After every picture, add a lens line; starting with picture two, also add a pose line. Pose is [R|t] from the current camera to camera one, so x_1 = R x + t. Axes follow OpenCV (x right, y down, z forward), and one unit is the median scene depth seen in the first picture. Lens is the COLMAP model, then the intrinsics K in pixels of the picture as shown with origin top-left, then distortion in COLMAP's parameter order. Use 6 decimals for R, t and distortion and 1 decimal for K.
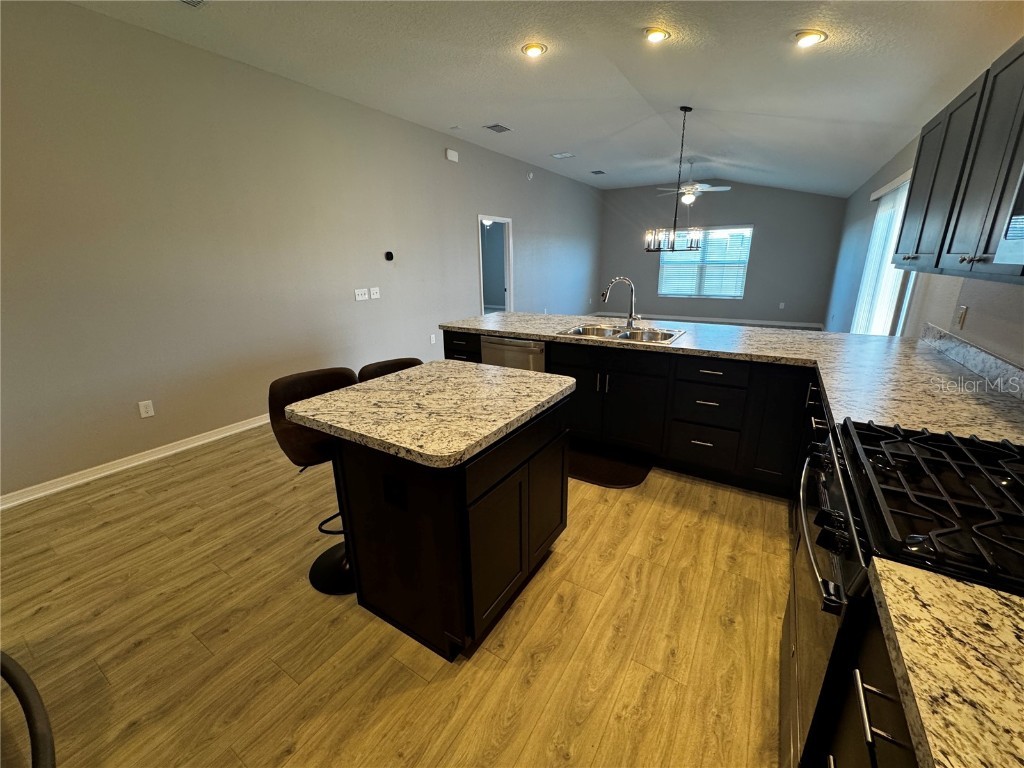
lens RADIAL K [[408.4, 0, 511.4], [0, 408.4, 380.5], [0, 0, 1]] dist [-0.002214, 0.000084]
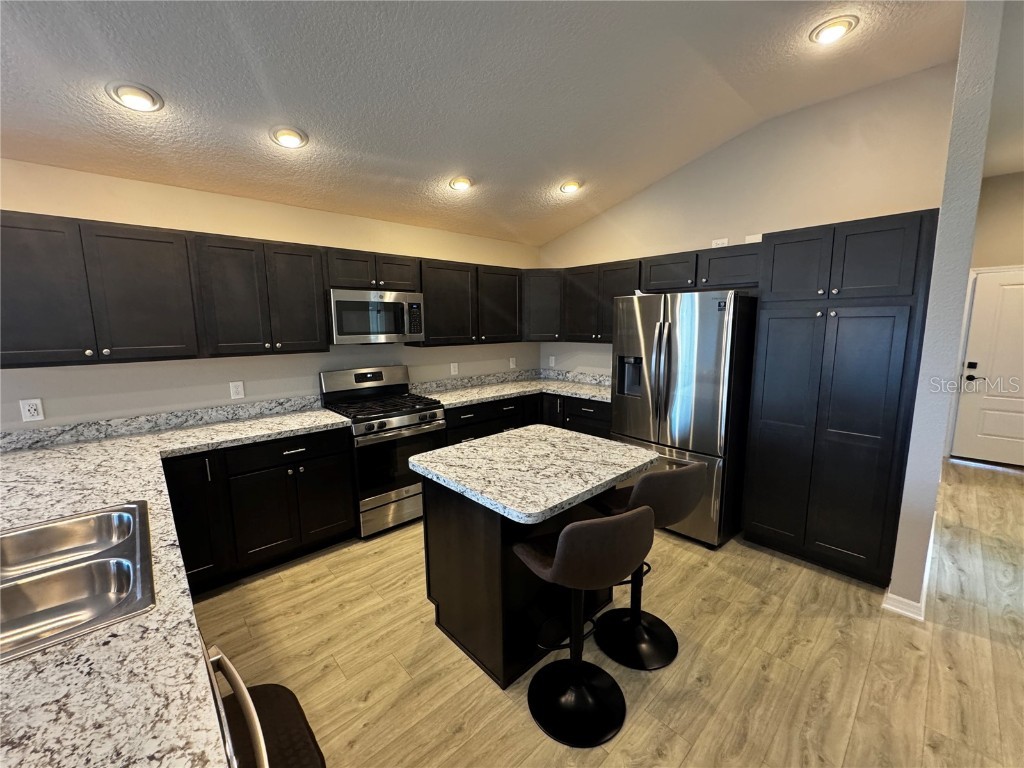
lens RADIAL K [[408.4, 0, 511.4], [0, 408.4, 380.5], [0, 0, 1]] dist [-0.002214, 0.000084]
pose [[-0.965800, -0.010215, 0.259085, -0.396021], [0.097952, 0.910805, 0.401049, -0.627559], [-0.240073, 0.412711, -0.878655, 1.926705]]
